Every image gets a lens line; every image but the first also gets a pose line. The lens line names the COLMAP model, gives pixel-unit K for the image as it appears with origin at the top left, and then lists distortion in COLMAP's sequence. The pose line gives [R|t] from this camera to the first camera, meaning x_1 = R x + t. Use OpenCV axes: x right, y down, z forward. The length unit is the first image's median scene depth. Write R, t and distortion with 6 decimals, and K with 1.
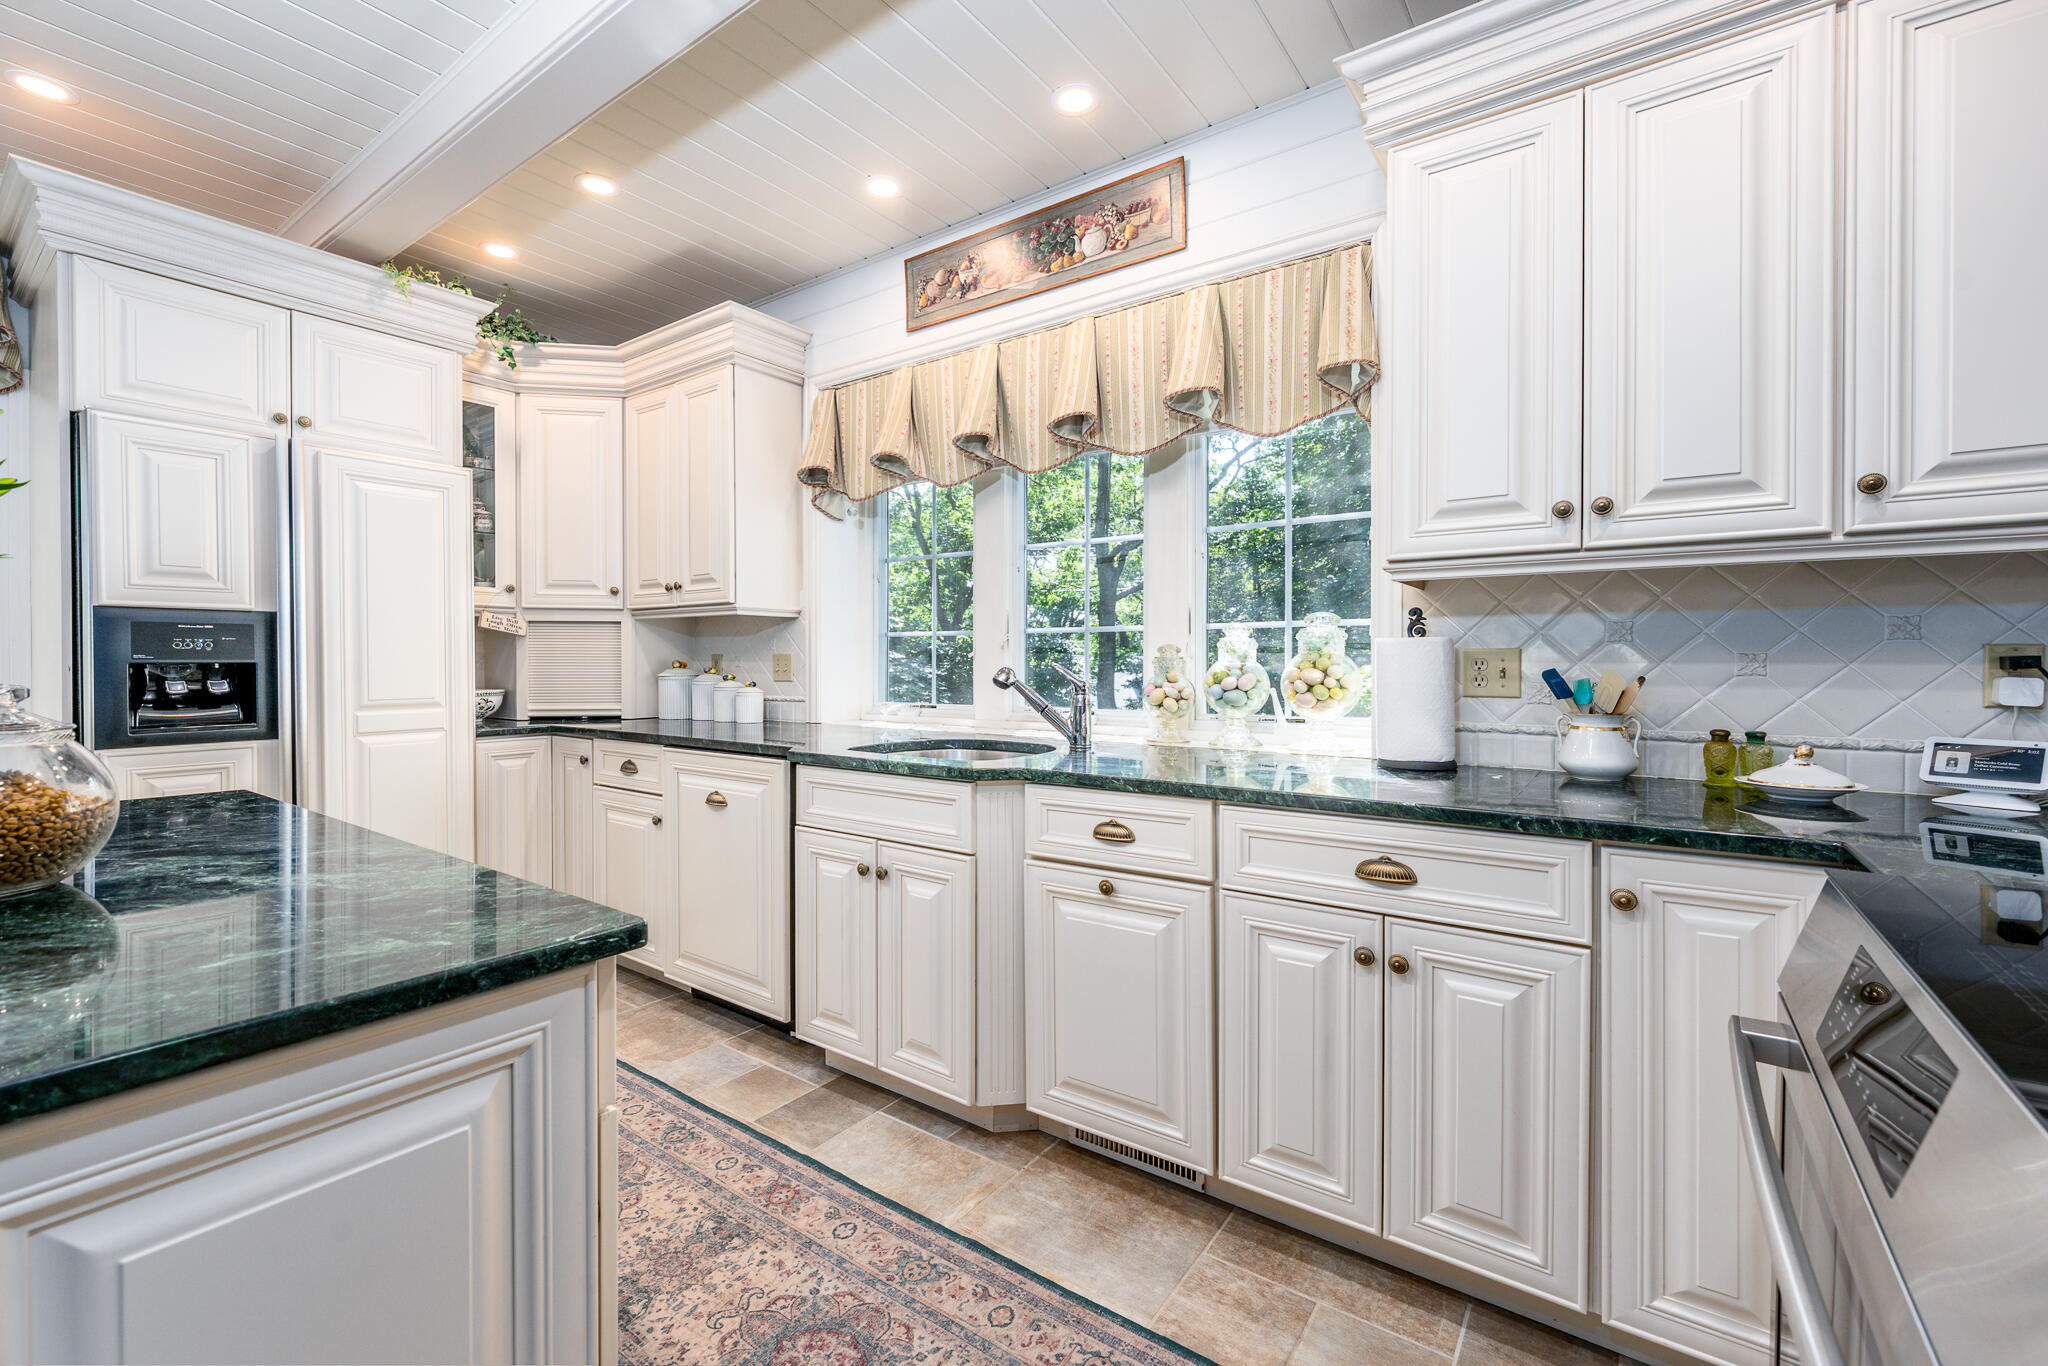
lens RADIAL K [[842.1, 0, 962.2], [0, 842.1, 674.6], [0, 0, 1]] dist [0.000735, -0.000687]
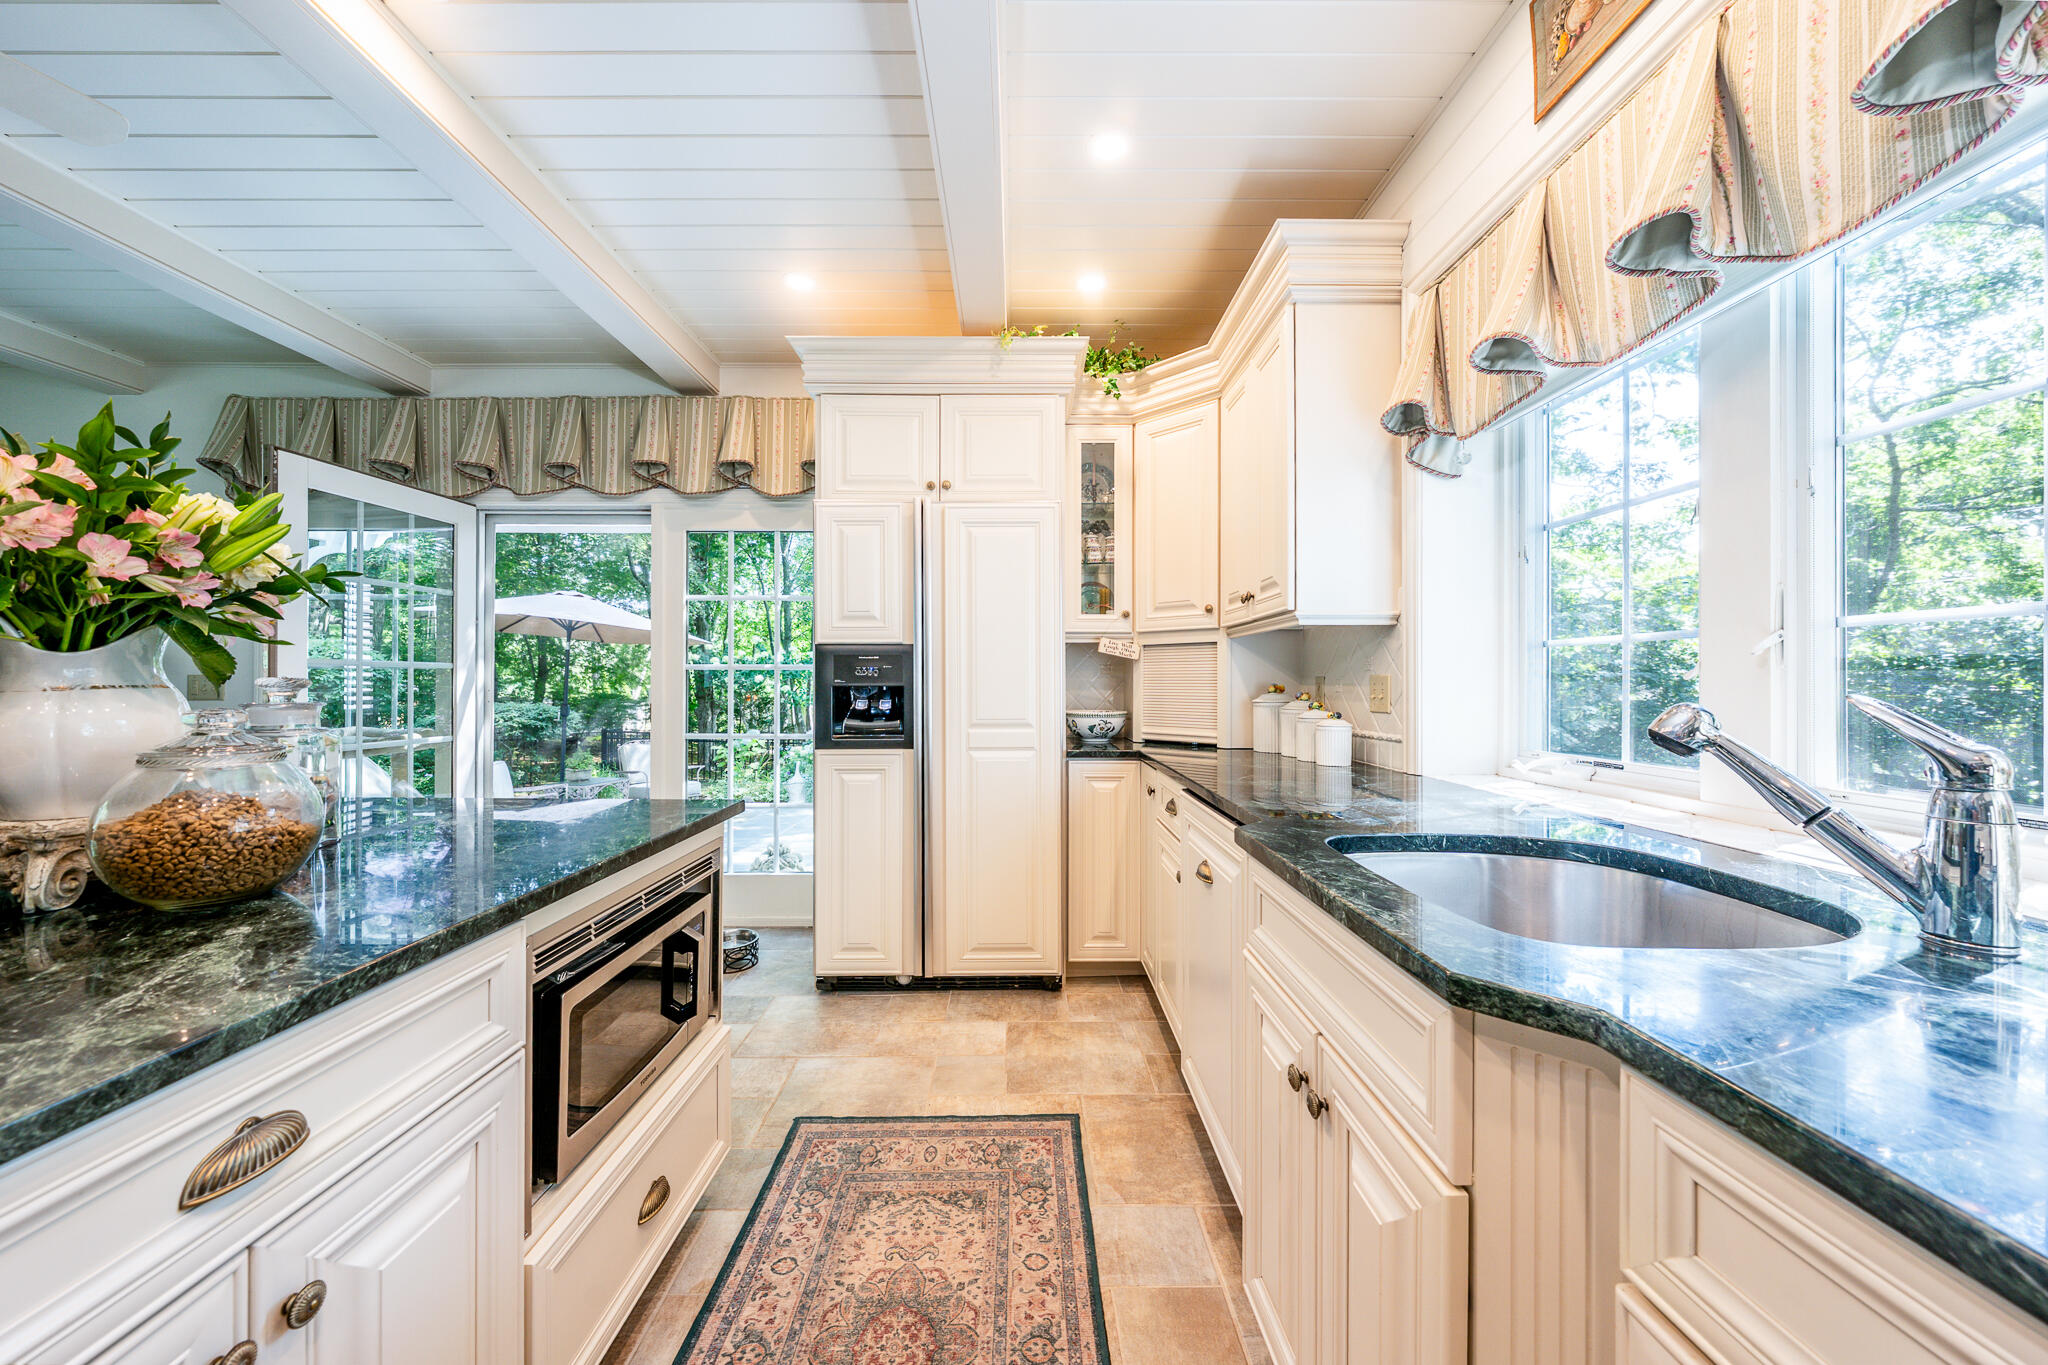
lens RADIAL K [[728.4, 0, 1044.0], [0, 728.4, 680.5], [0, 0, 1]] dist [-0.005386, -0.000115]
pose [[0.643454, -0.003804, -0.765476, 0.109090], [-0.013403, 0.999778, -0.016235, -0.007544], [0.765368, 0.020706, 0.643260, 0.475411]]
